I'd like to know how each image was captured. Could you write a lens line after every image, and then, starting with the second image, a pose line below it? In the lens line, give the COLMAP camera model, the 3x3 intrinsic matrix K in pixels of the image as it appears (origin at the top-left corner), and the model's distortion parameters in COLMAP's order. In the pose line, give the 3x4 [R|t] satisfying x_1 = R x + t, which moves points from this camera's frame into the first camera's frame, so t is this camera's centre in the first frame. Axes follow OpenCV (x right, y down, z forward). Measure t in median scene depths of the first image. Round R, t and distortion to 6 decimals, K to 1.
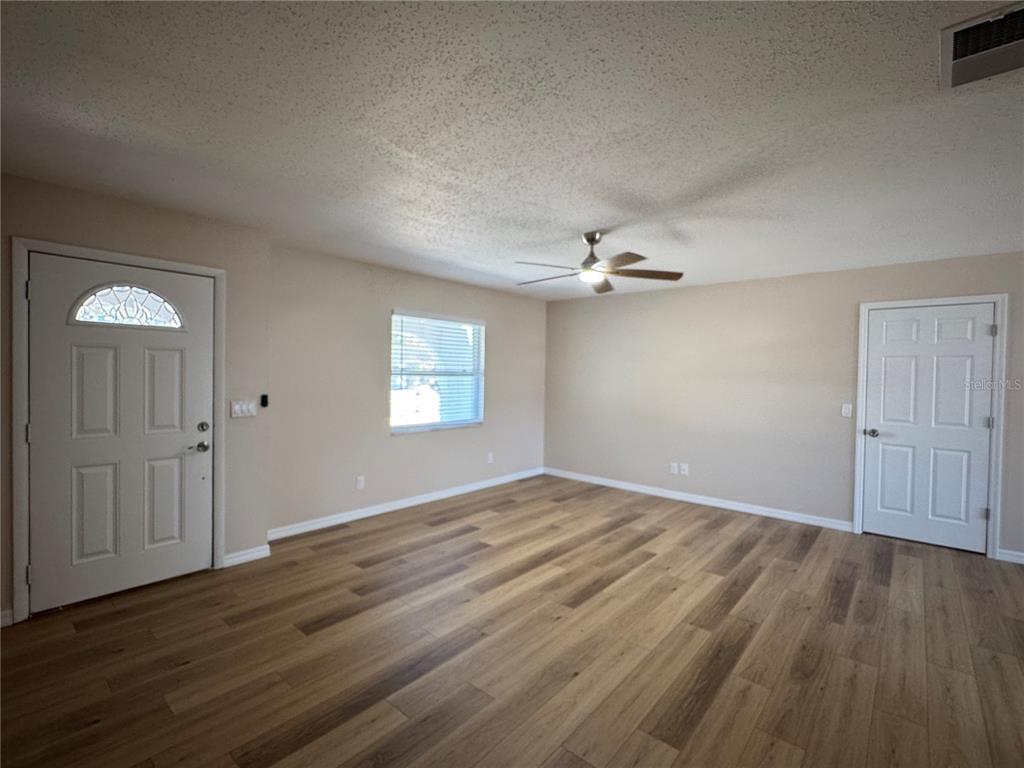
lens RADIAL K [[474.2, 0, 514.0], [0, 474.2, 382.1], [0, 0, 1]] dist [-0.004533, -0.000161]
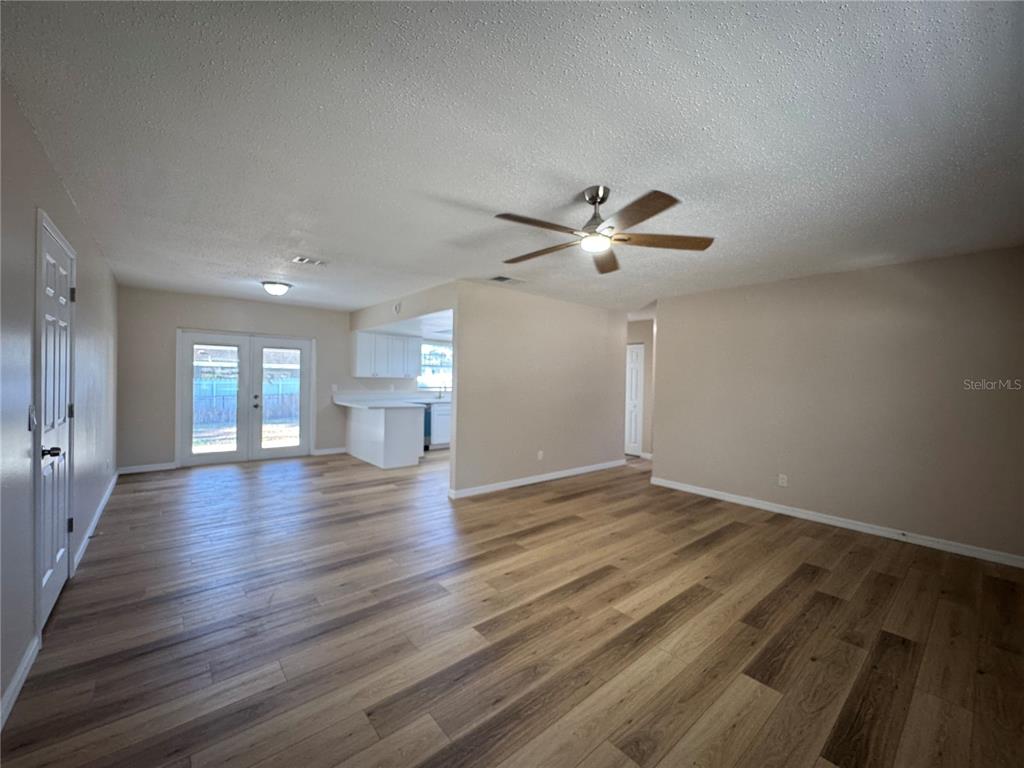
lens RADIAL K [[410.0, 0, 510.4], [0, 410.0, 383.0], [0, 0, 1]] dist [-0.003565, 0.000657]
pose [[-0.985254, -0.037395, 0.166959, 0.174023], [-0.032474, 0.998957, 0.032110, -0.008507], [-0.167986, 0.026215, -0.985441, 1.644485]]
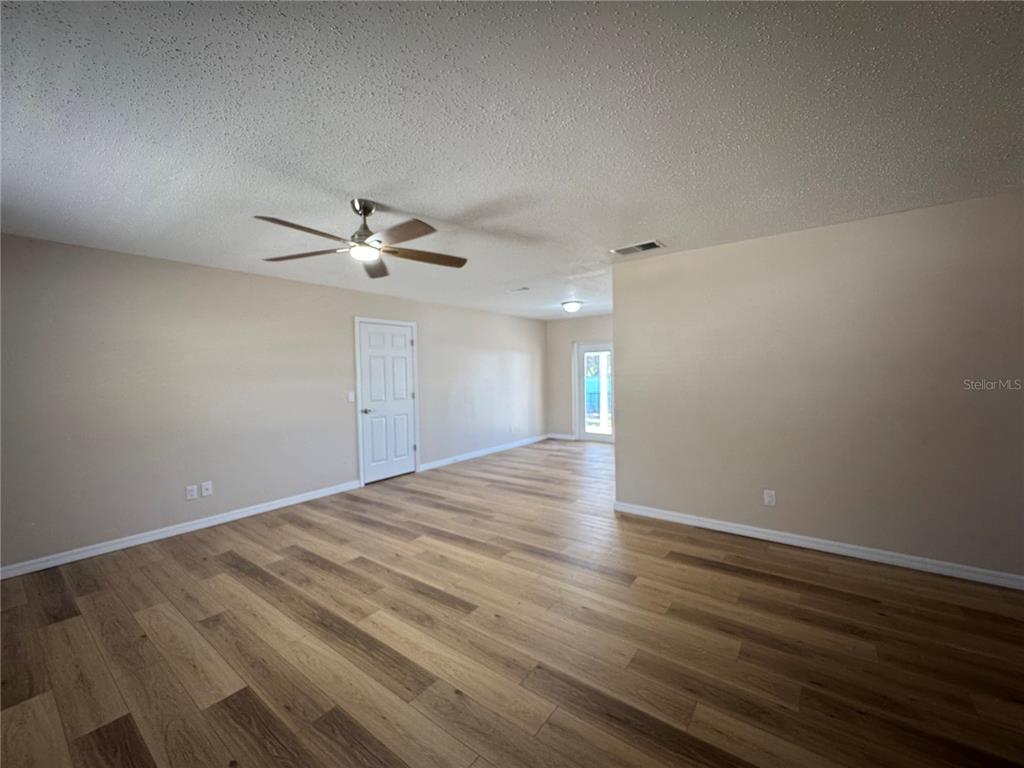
lens RADIAL K [[410.0, 0, 514.1], [0, 410.0, 384.4], [0, 0, 1]] dist [-0.003565, 0.000657]
pose [[-0.066091, -0.045633, 0.996770, -0.562583], [0.034469, 0.998253, 0.047986, -0.017013], [-0.997218, 0.037529, -0.064402, 0.767938]]
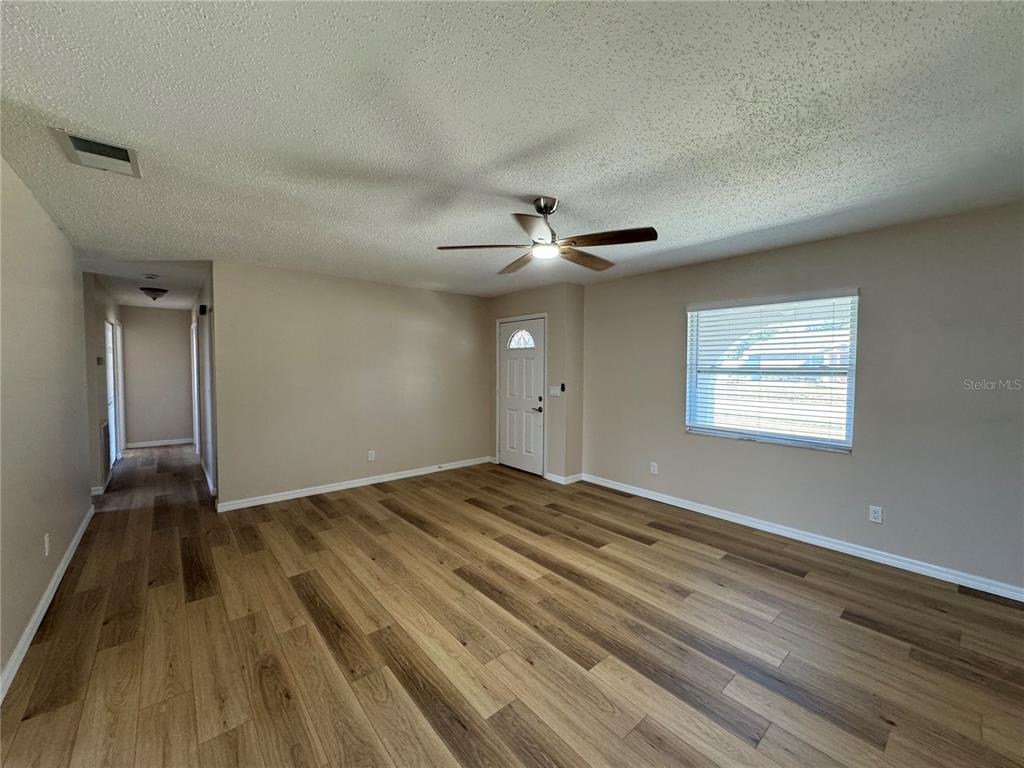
lens RADIAL K [[410.0, 0, 511.0], [0, 410.0, 381.6], [0, 0, 1]] dist [-0.003565, 0.000657]
pose [[-0.161231, 0.020447, -0.986705, 0.862766], [-0.025693, 0.999360, 0.024907, -0.010410], [0.986582, 0.029367, -0.160603, 1.028609]]
